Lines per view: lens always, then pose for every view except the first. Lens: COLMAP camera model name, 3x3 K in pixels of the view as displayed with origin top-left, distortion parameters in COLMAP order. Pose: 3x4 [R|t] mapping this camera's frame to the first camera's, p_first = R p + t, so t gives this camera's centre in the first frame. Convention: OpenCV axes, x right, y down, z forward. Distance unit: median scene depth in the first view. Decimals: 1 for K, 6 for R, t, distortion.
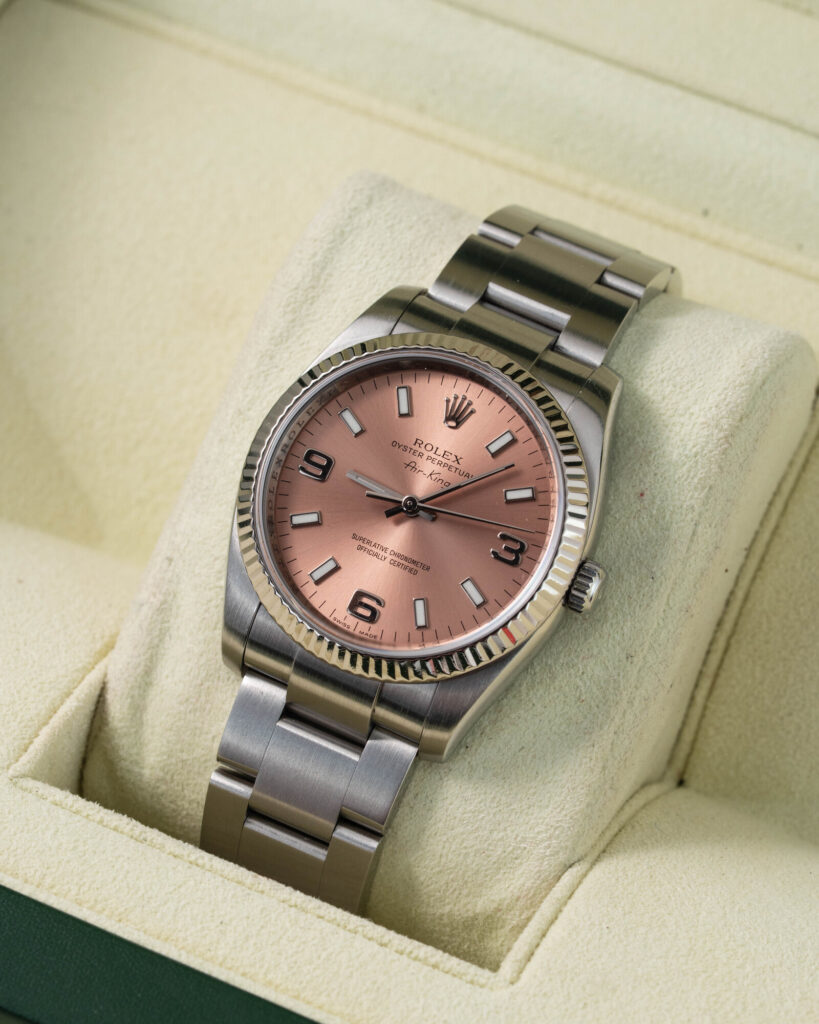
lens RADIAL K [[3676.1, 0, 409.5], [0, 3676.1, 512.0], [0, 0, 1]] dist [-0.139486, 0.294355]
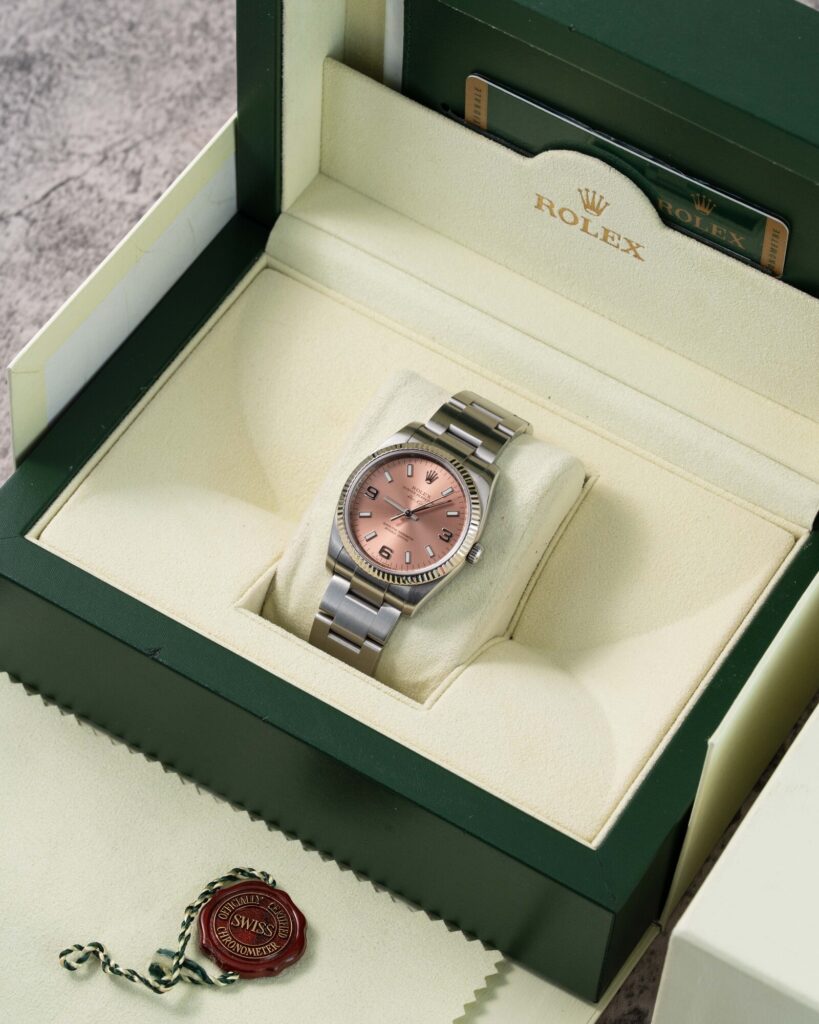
lens RADIAL K [[3676.1, 0, 409.5], [0, 3676.1, 512.0], [0, 0, 1]] dist [-0.139486, 0.294355]
pose [[0.994620, 0.101549, -0.020474, 0.051029], [-0.100849, 0.994364, 0.032718, -0.082464], [0.023681, -0.030477, 0.999255, -1.444503]]
